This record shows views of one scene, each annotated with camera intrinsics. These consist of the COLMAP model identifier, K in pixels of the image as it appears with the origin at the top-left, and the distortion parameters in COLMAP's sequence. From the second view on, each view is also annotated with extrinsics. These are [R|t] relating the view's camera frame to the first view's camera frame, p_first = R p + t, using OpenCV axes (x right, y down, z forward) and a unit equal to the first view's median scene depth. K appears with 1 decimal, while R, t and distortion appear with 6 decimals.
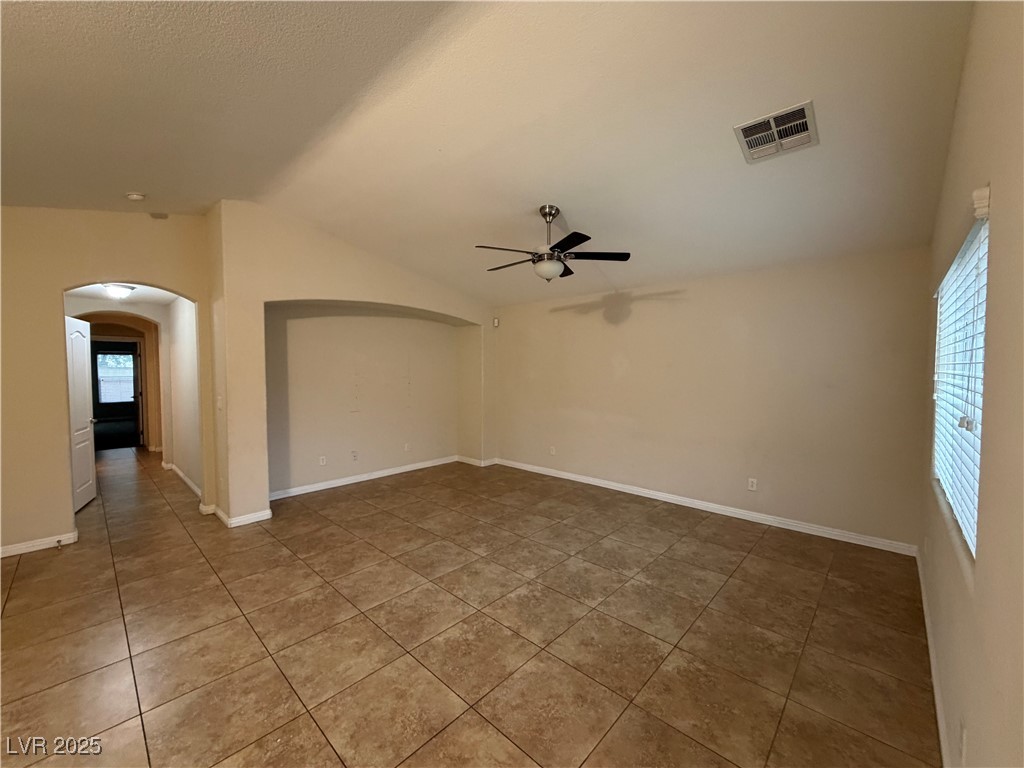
lens RADIAL K [[408.0, 0, 509.3], [0, 408.0, 384.2], [0, 0, 1]] dist [0.000418, 0.000868]
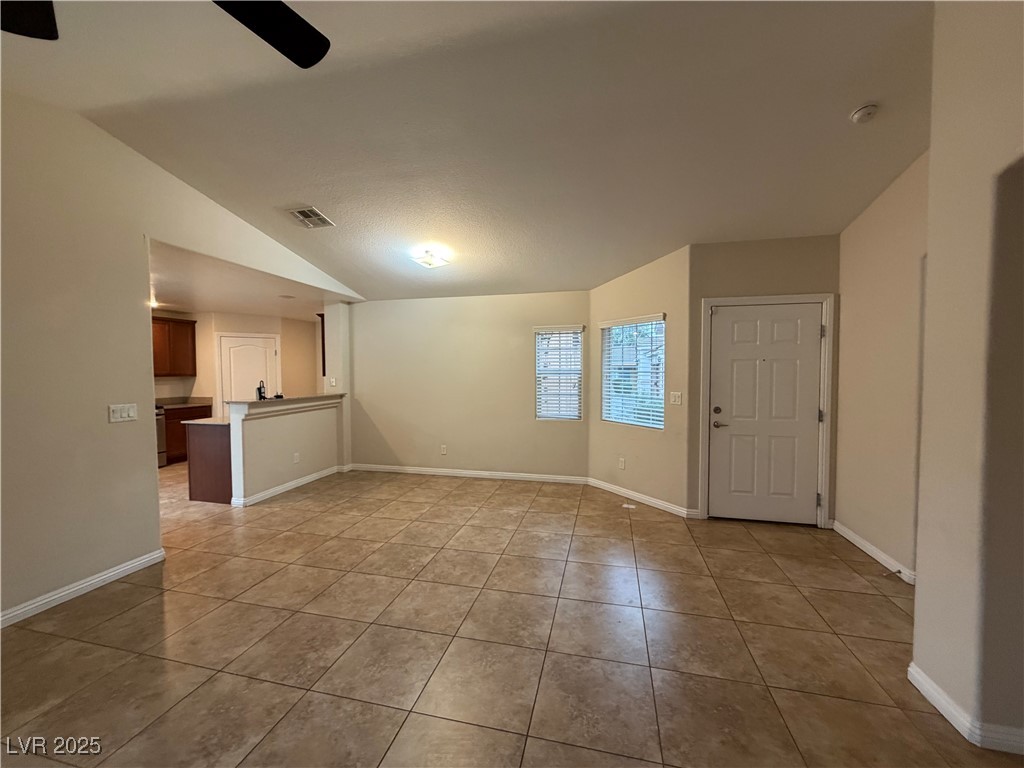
lens RADIAL K [[408.0, 0, 514.2], [0, 408.0, 383.2], [0, 0, 1]] dist [0.000418, 0.000868]
pose [[-0.864576, 0.023745, -0.501941, -0.041180], [-0.012658, 0.997537, 0.068993, -0.059961], [0.502343, 0.066003, -0.862146, 1.945782]]
